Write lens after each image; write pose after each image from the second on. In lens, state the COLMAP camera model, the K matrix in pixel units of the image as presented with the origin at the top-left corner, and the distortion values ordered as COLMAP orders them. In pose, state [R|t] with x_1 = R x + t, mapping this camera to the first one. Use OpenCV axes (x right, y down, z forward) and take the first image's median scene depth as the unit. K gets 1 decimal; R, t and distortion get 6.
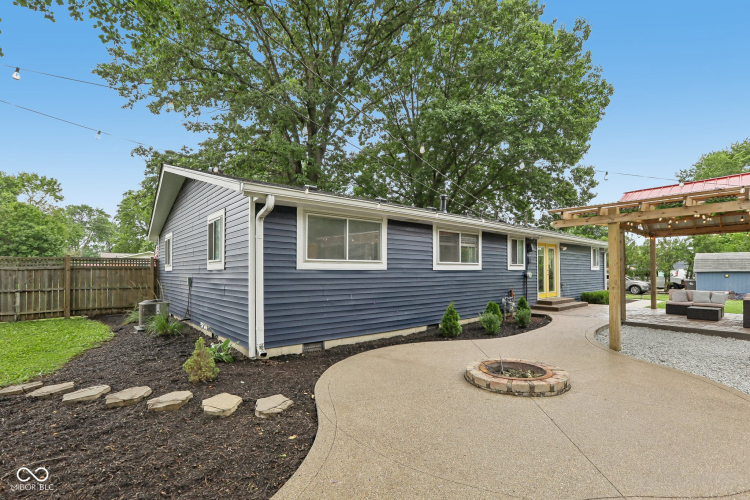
lens RADIAL K [[348.7, 0, 375.5], [0, 348.7, 272.2], [0, 0, 1]] dist [-0.035907, 0.000084]
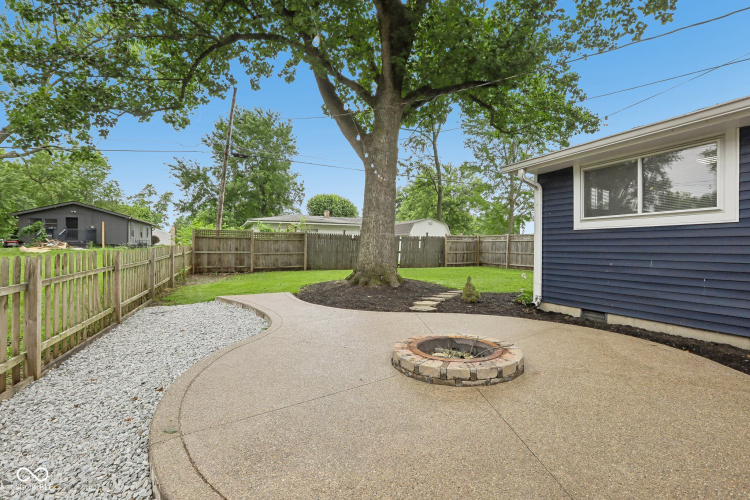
lens RADIAL K [[346.7, 0, 375.0], [0, 346.7, 250.0], [0, 0, 1]] dist [-0.036181, 0.000703]
pose [[-0.275485, 0.011312, -0.961239, 0.845623], [-0.001590, 0.999924, 0.012223, 0.037853], [0.961304, 0.004895, -0.275446, 0.730950]]
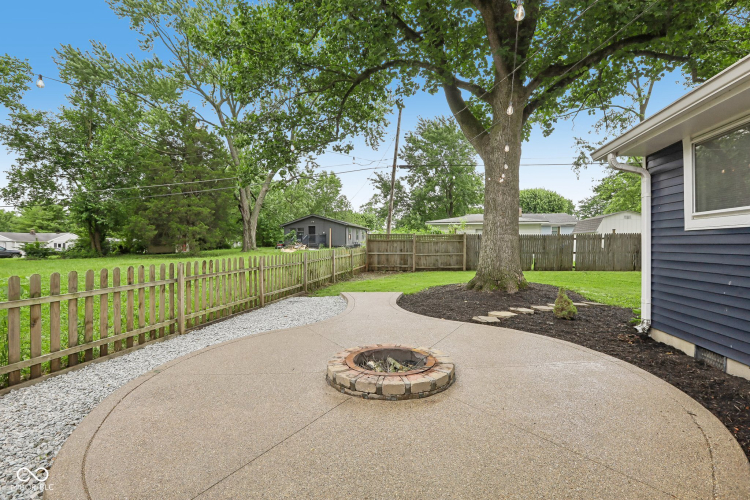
lens RADIAL K [[340.4, 0, 375.0], [0, 340.4, 250.0], [0, 0, 1]] dist [-0.032570, 0.000559]
pose [[-0.772098, 0.019992, -0.635189, 0.648867], [0.013086, 0.999793, 0.015561, 0.012632], [0.635369, 0.003702, -0.772200, 1.114320]]
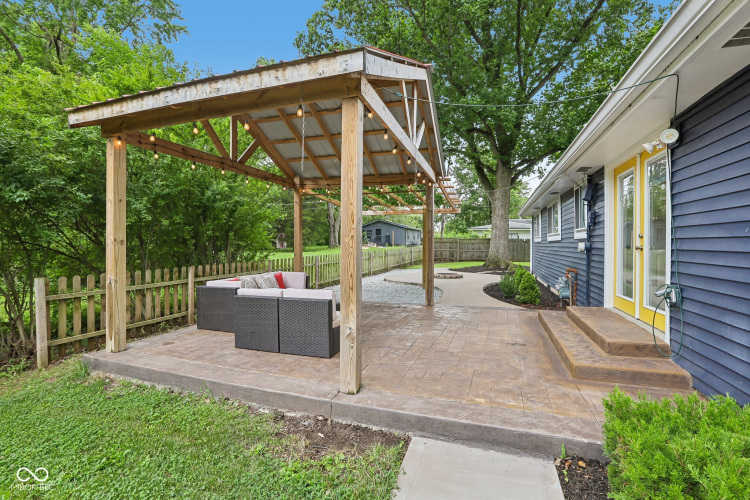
lens RADIAL K [[340.4, 0, 375.0], [0, 340.4, 250.0], [0, 0, 1]] dist [-0.032570, 0.000559]
pose [[-0.854623, 0.015457, -0.519018, 1.852592], [0.006514, 0.999797, 0.019048, -0.003868], [0.519207, 0.012898, -0.854551, 2.383349]]
